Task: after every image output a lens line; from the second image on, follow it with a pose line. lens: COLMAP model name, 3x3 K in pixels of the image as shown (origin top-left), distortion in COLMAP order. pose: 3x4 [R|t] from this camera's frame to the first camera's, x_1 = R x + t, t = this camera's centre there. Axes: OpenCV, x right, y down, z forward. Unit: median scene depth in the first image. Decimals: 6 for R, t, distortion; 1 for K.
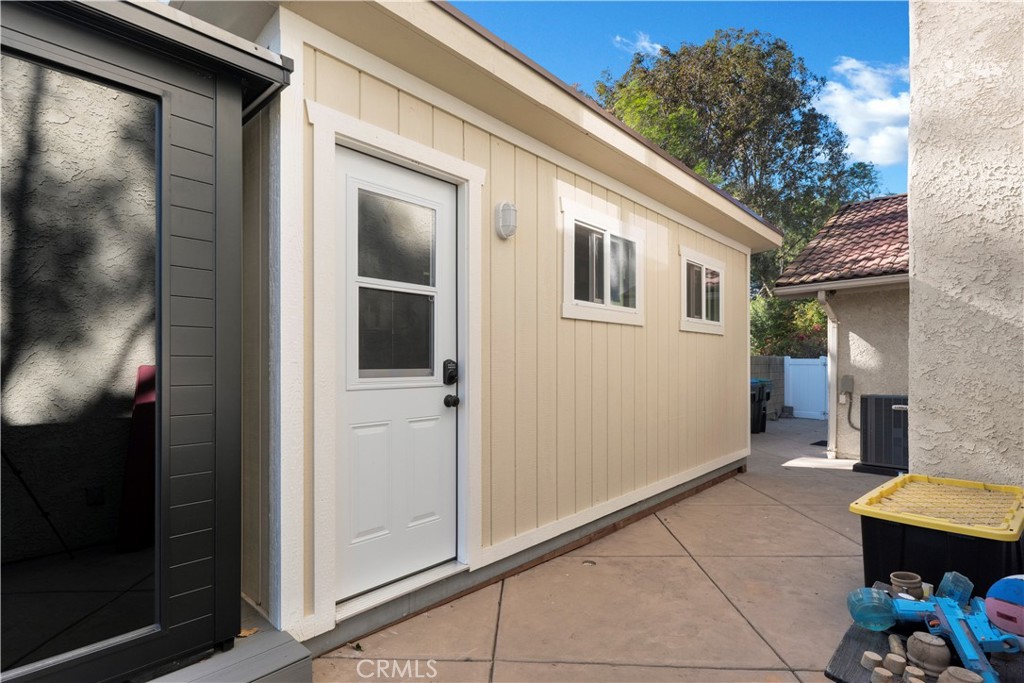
lens RADIAL K [[432.6, 0, 523.7], [0, 432.6, 363.1], [0, 0, 1]] dist [0.001534, 0.000070]
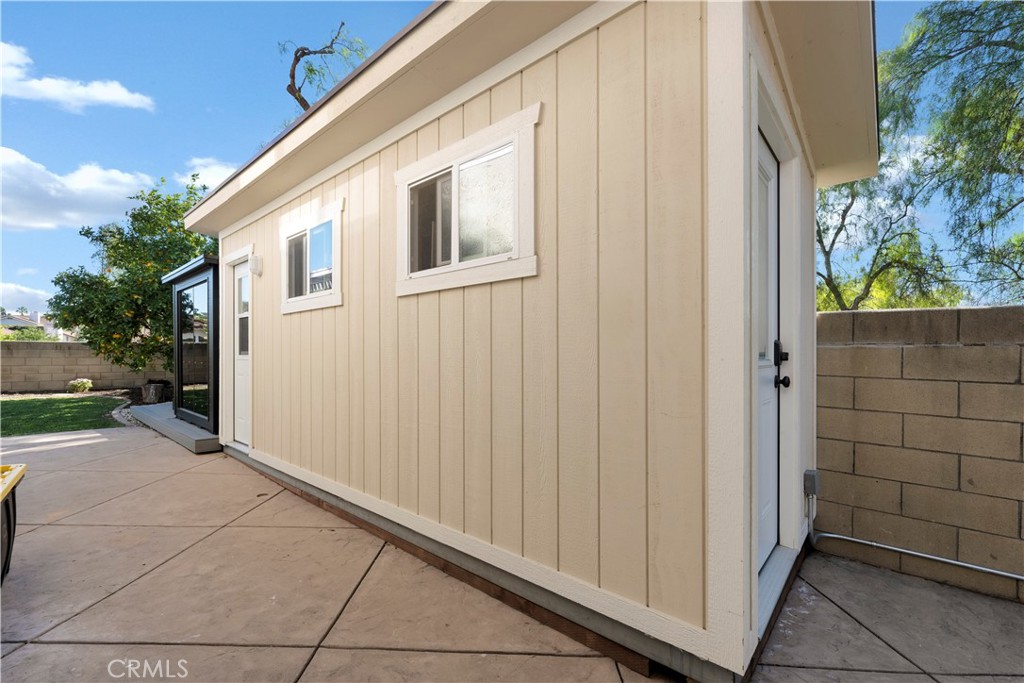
lens RADIAL K [[425.0, 0, 513.9], [0, 425.0, 349.2], [0, 0, 1]] dist [0.005594, 0.000415]
pose [[0.089280, -0.006567, -0.995985, 1.255183], [-0.000200, 0.999978, -0.006611, 0.026154], [0.996007, 0.000789, 0.089277, 1.371161]]
